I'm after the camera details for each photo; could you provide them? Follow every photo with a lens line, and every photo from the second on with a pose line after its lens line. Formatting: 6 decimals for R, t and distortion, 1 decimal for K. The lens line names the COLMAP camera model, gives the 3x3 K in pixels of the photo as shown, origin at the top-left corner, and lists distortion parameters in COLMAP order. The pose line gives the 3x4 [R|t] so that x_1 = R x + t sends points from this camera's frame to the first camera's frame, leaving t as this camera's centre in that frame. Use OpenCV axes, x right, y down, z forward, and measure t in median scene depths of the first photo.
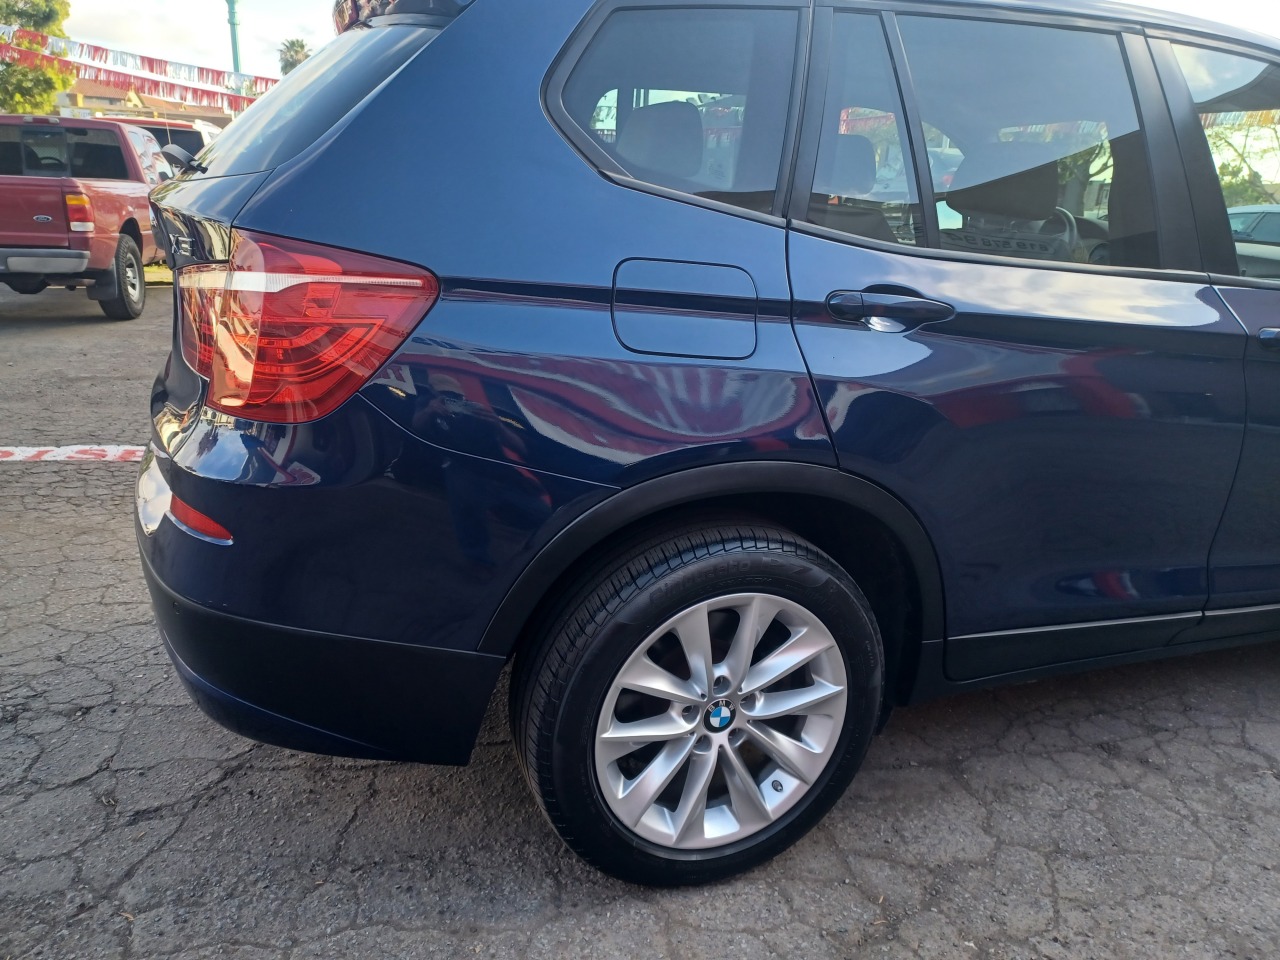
lens RADIAL K [[943.4, 0, 623.4], [0, 943.4, 475.9], [0, 0, 1]] dist [0.010260, 0.027461]
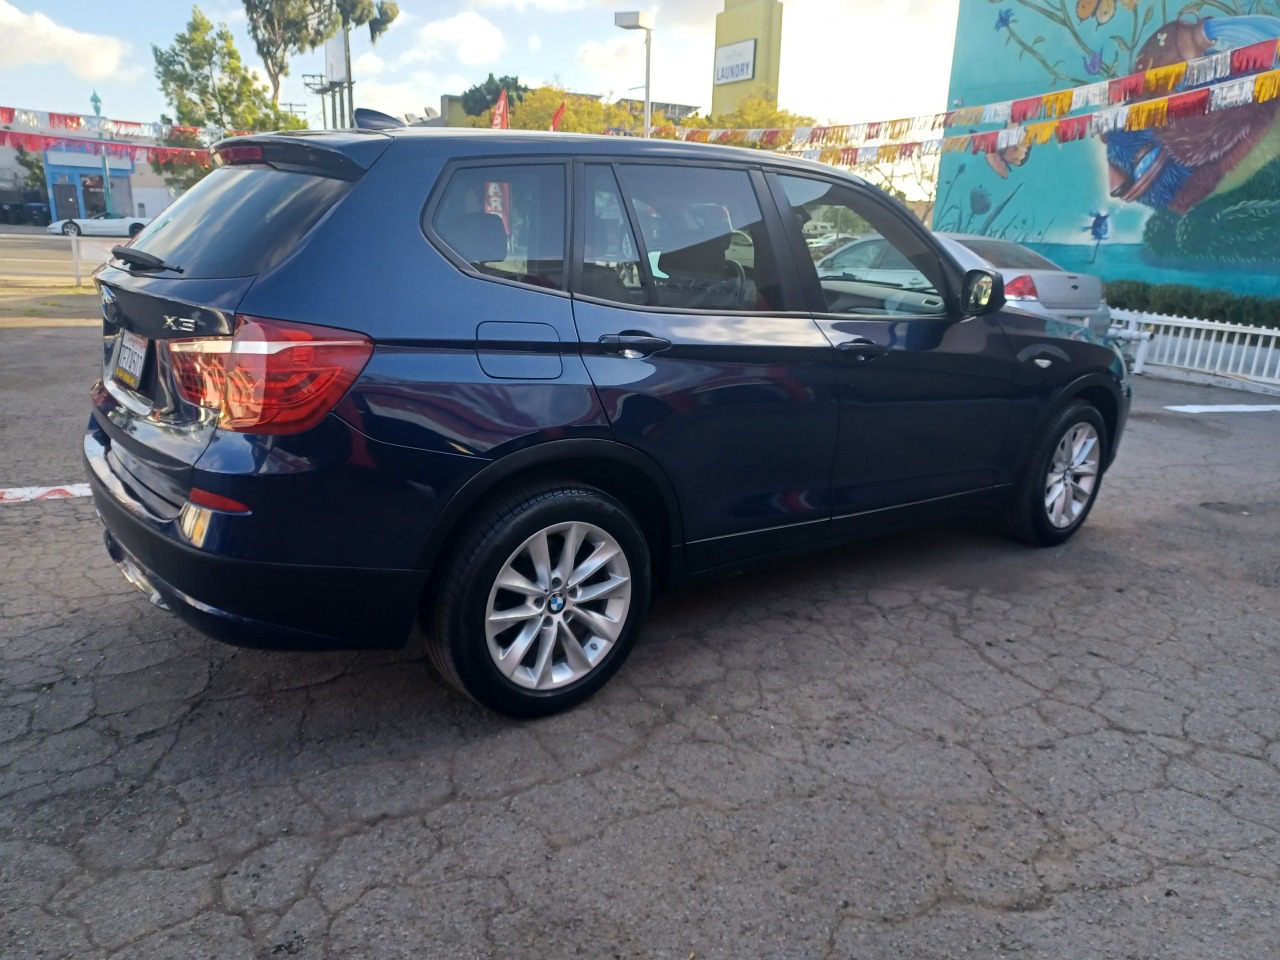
lens RADIAL K [[958.6, 0, 633.2], [0, 958.6, 477.7], [0, 0, 1]] dist [0.053788, -0.037451]
pose [[0.955116, -0.087172, 0.283115, -0.212629], [0.092418, 0.995707, -0.005198, 0.063911], [-0.281447, 0.031130, 0.959072, -0.590044]]
